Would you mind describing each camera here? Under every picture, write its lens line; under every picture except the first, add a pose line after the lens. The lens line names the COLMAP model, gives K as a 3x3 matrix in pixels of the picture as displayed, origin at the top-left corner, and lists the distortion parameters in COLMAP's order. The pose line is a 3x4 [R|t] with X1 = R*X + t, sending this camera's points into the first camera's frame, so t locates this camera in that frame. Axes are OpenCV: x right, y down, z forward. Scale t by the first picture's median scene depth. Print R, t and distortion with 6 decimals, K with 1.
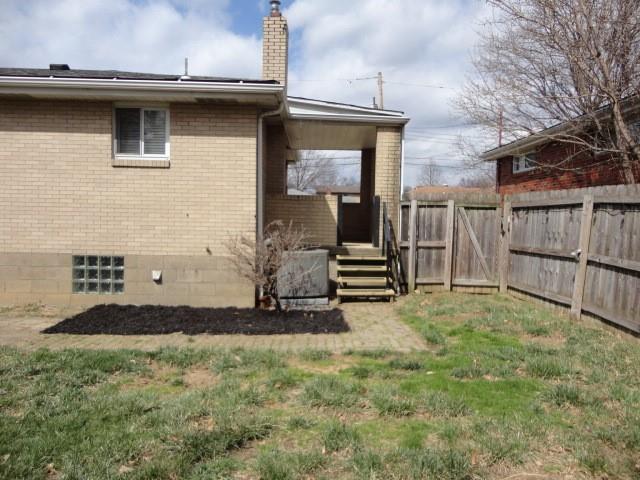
lens RADIAL K [[486.8, 0, 320.0], [0, 486.8, 240.0], [0, 0, 1]] dist [-0.001372, 0.003379]
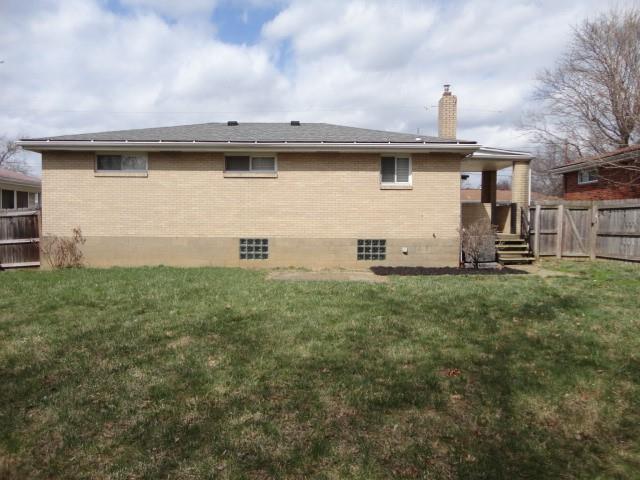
lens RADIAL K [[486.8, 0, 320.0], [0, 486.8, 240.0], [0, 0, 1]] dist [-0.001372, 0.003379]
pose [[0.999752, -0.013843, -0.017449, -0.584860], [0.013770, 0.999896, -0.004280, 0.037666], [0.017506, 0.004038, 0.999839, -0.754503]]
